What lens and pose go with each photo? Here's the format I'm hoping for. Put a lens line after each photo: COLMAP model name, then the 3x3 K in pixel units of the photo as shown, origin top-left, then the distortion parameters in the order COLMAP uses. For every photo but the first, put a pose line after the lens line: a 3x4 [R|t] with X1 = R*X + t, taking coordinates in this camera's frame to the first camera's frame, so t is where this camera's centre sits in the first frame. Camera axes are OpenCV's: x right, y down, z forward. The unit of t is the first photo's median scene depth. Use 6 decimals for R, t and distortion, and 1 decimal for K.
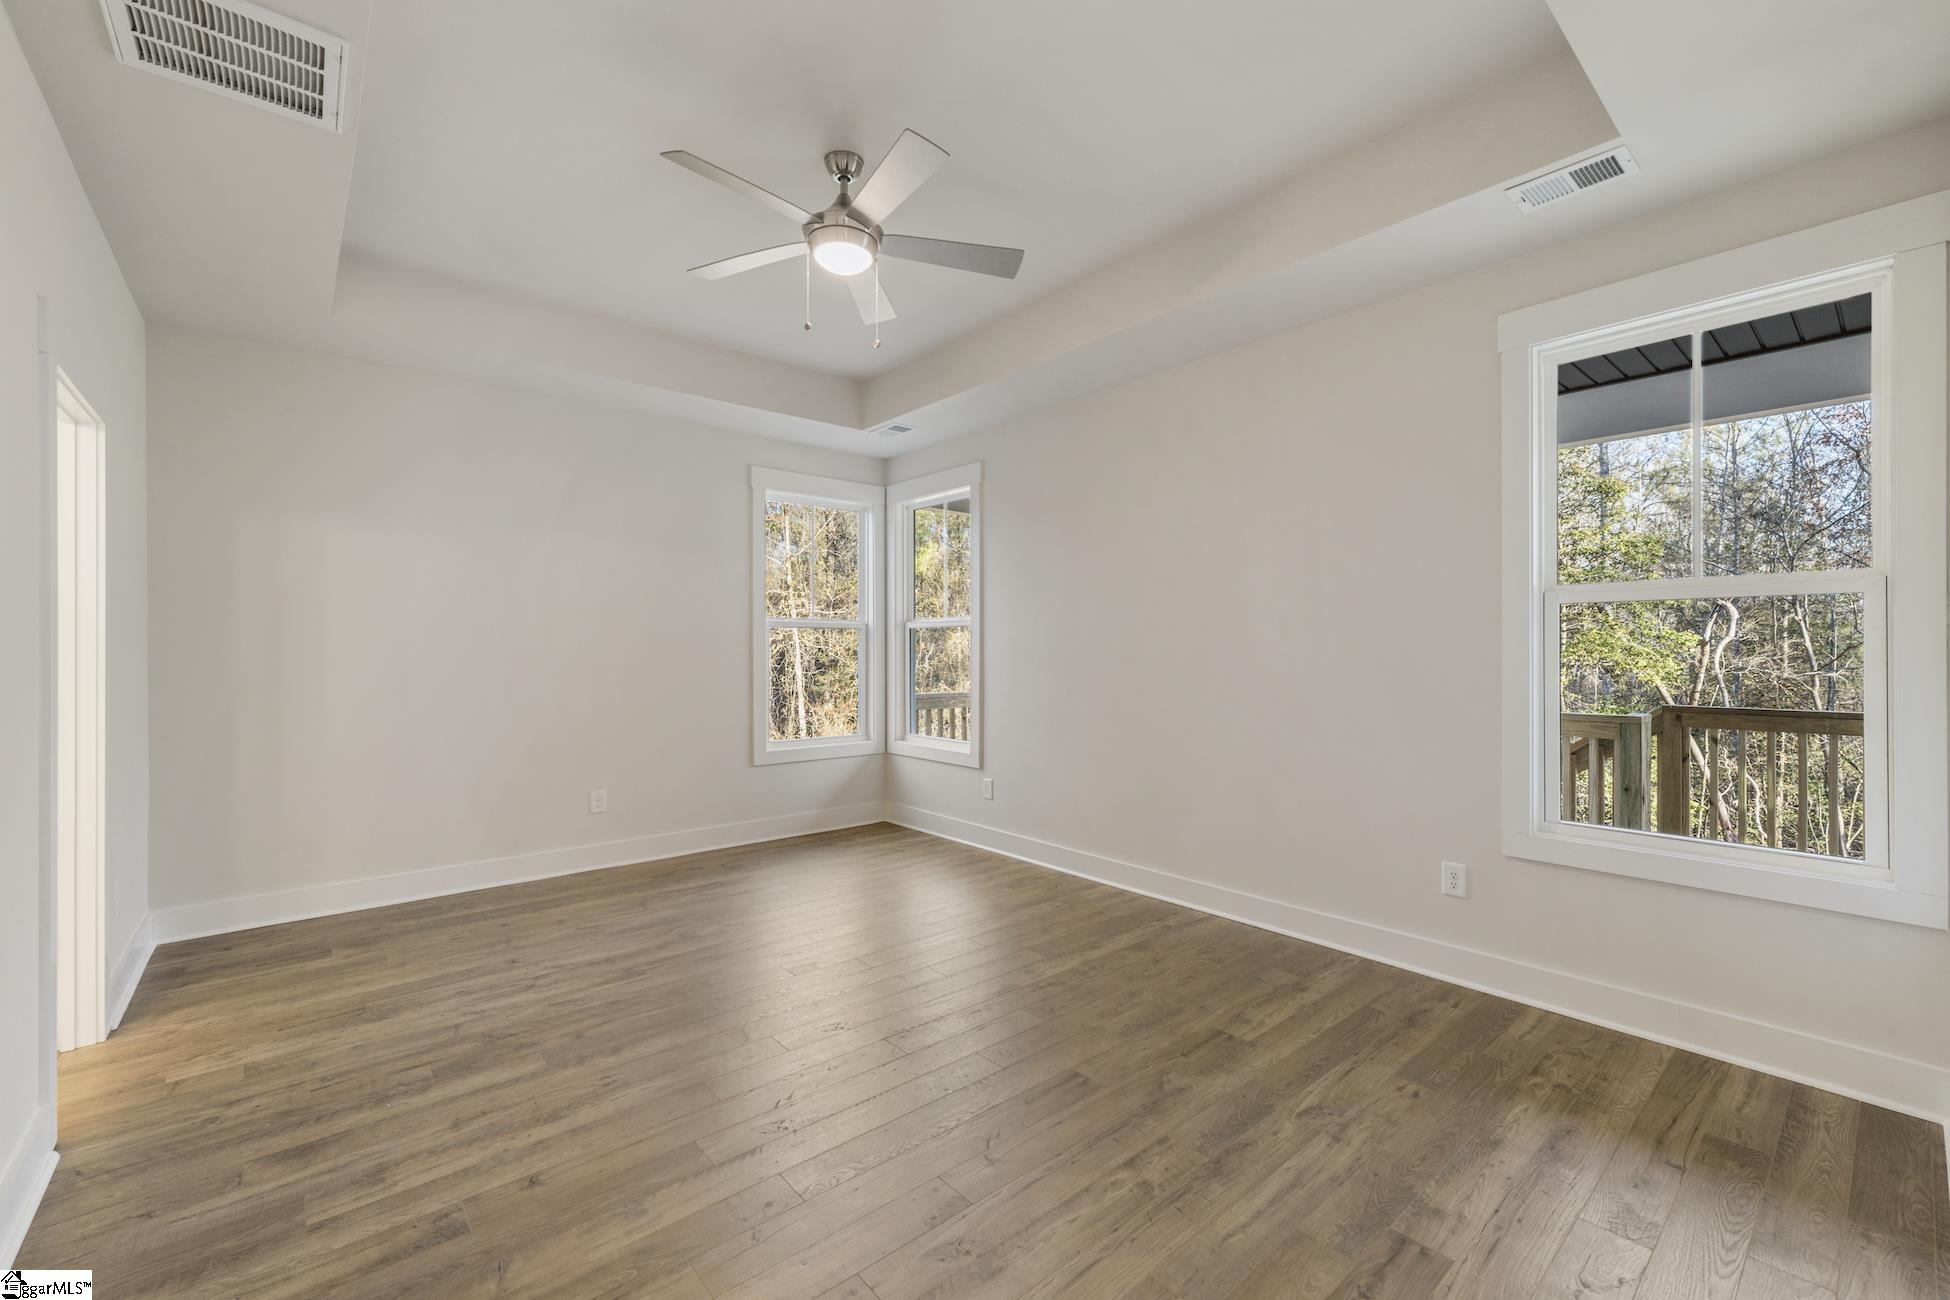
lens RADIAL K [[801.6, 0, 968.7], [0, 801.6, 646.8], [0, 0, 1]] dist [0.000521, 0.000539]
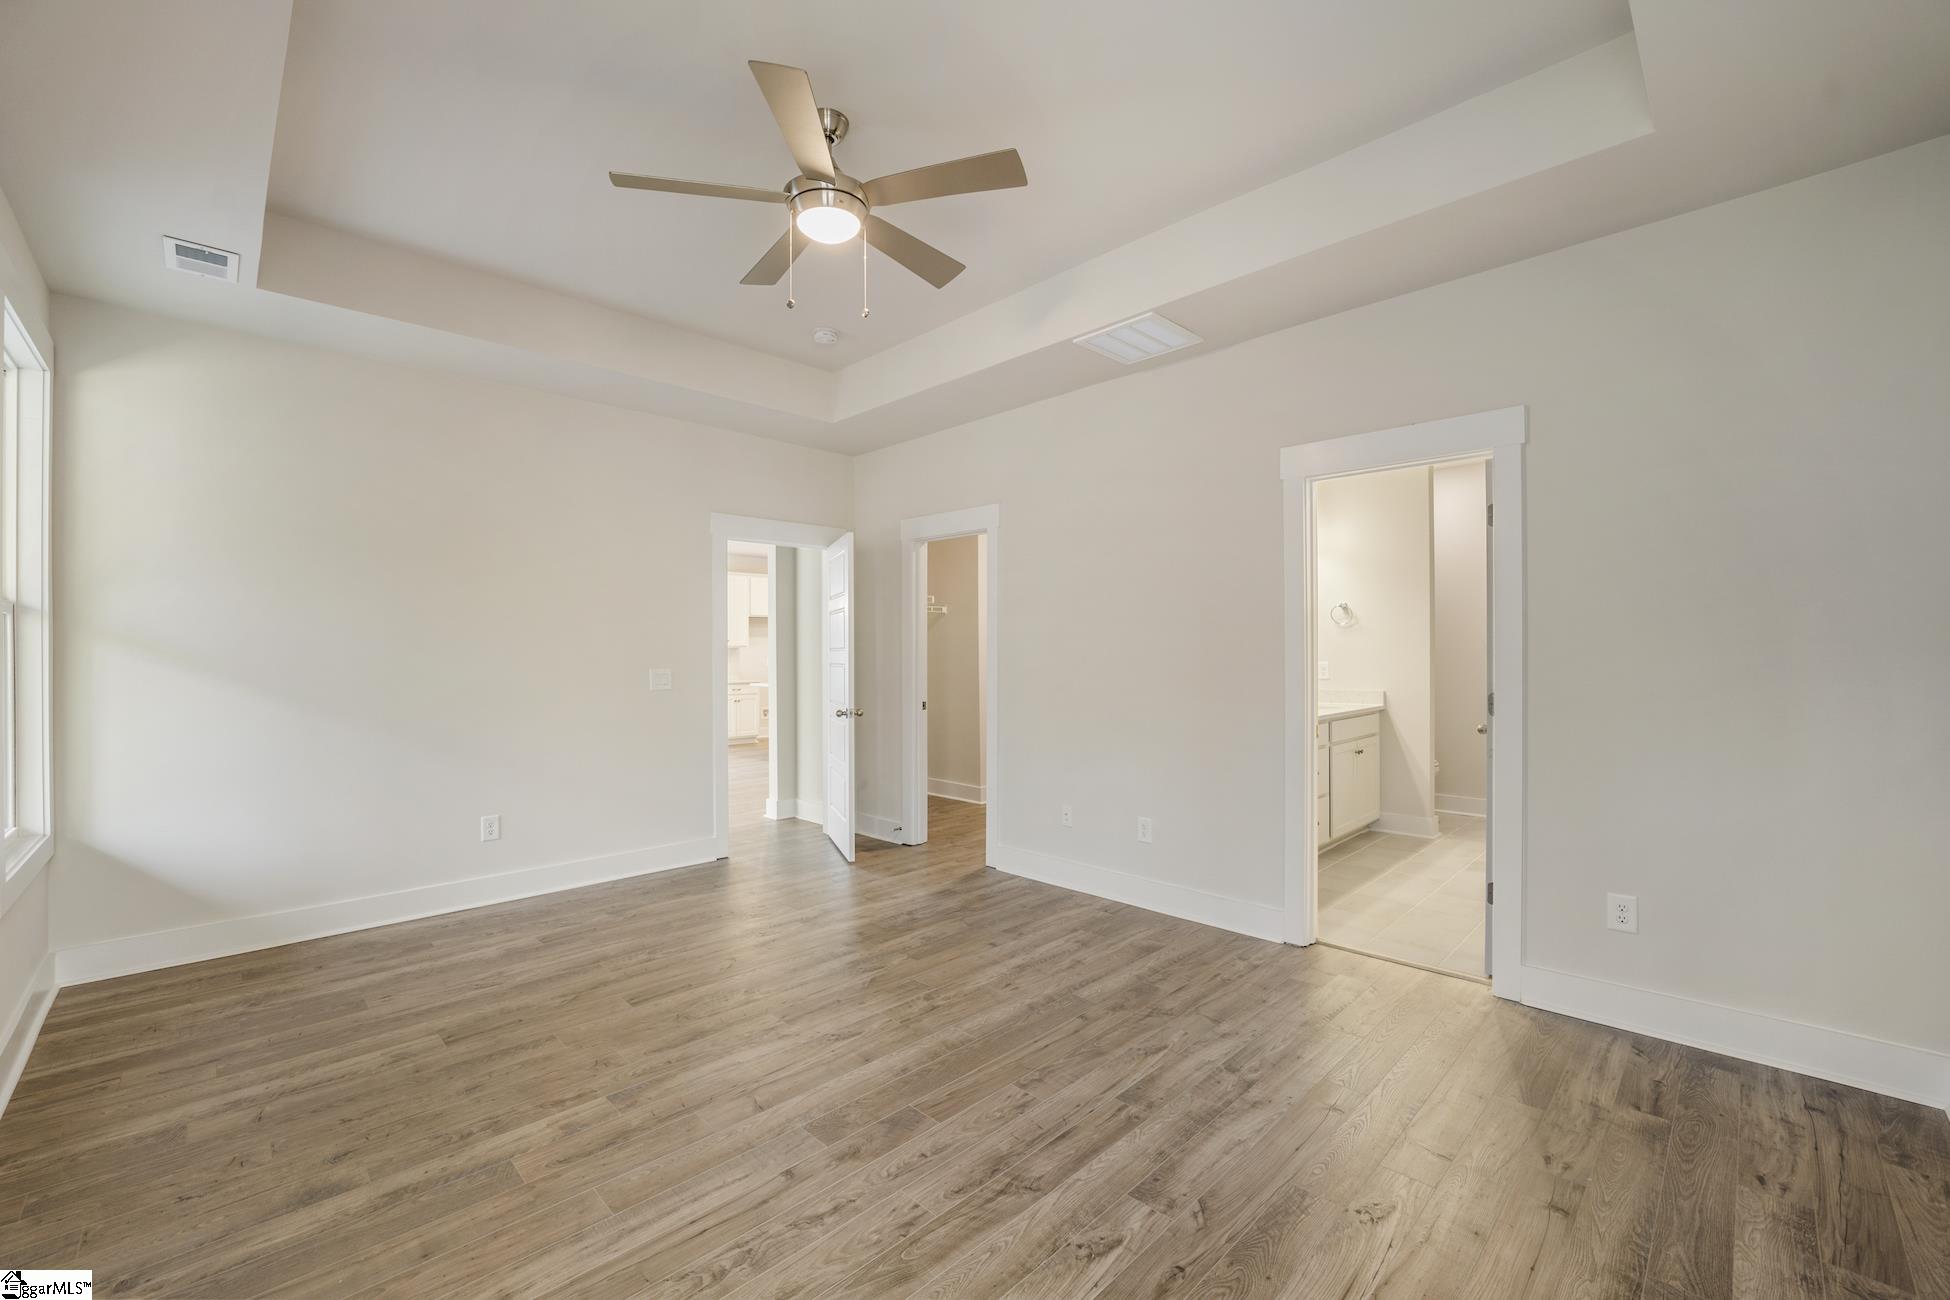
lens RADIAL K [[792.3, 0, 975.0], [0, 792.3, 650.0], [0, 0, 1]] dist [-0.001726, -0.000349]
pose [[-0.996432, 0.009817, -0.083825, -0.284115], [0.010376, 0.999927, -0.006232, 0.005561], [0.083757, -0.007080, -0.996461, 2.219467]]
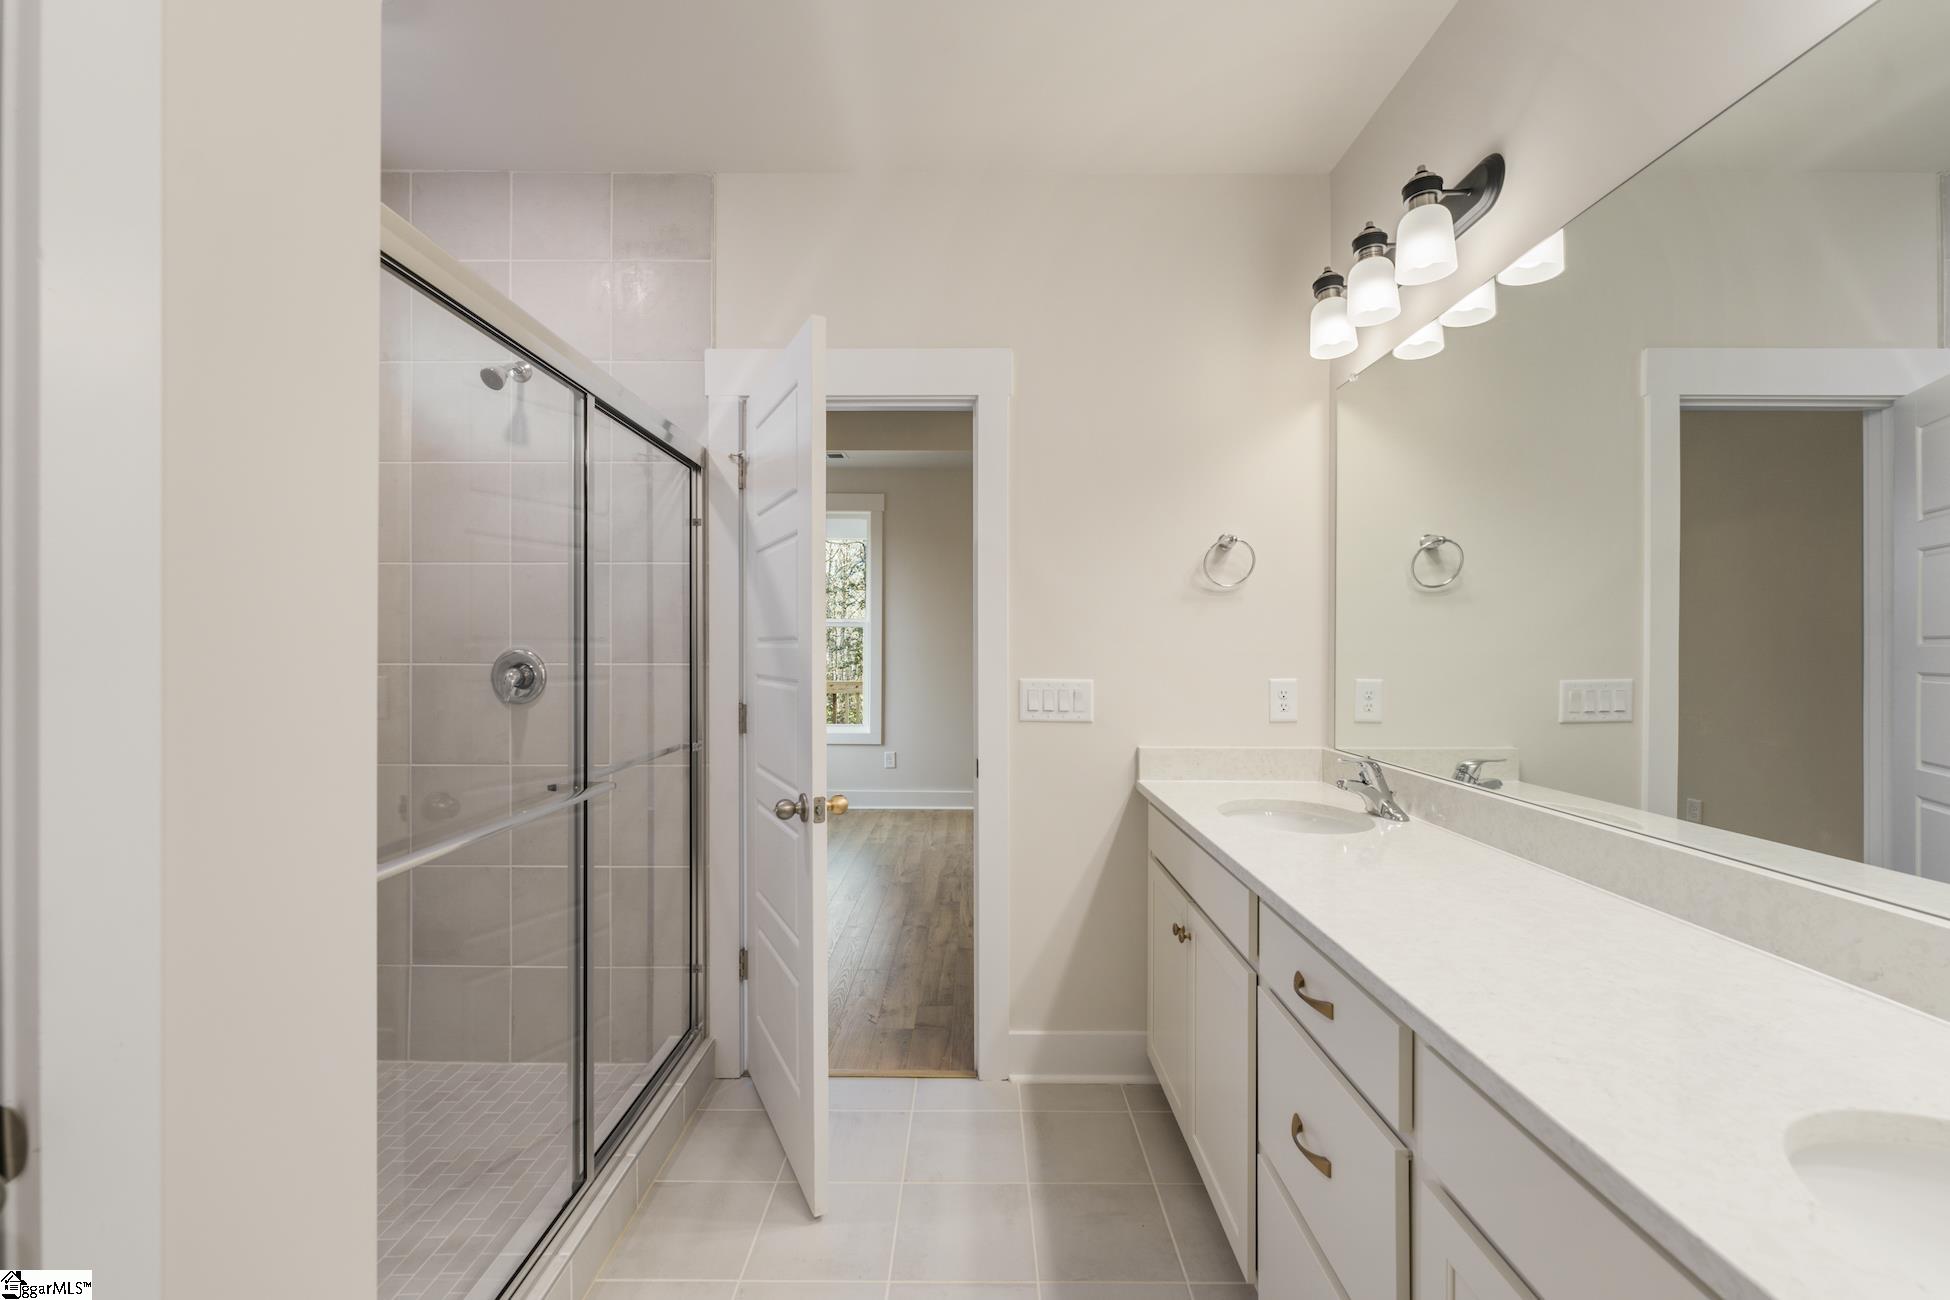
lens RADIAL K [[801.6, 0, 968.7], [0, 801.6, 646.8], [0, 0, 1]] dist [0.000521, 0.000539]
pose [[0.651200, 0.007132, 0.758873, -1.788468], [-0.012639, 0.999919, 0.001448, -0.006458], [-0.758801, -0.010534, 0.651237, 0.193989]]
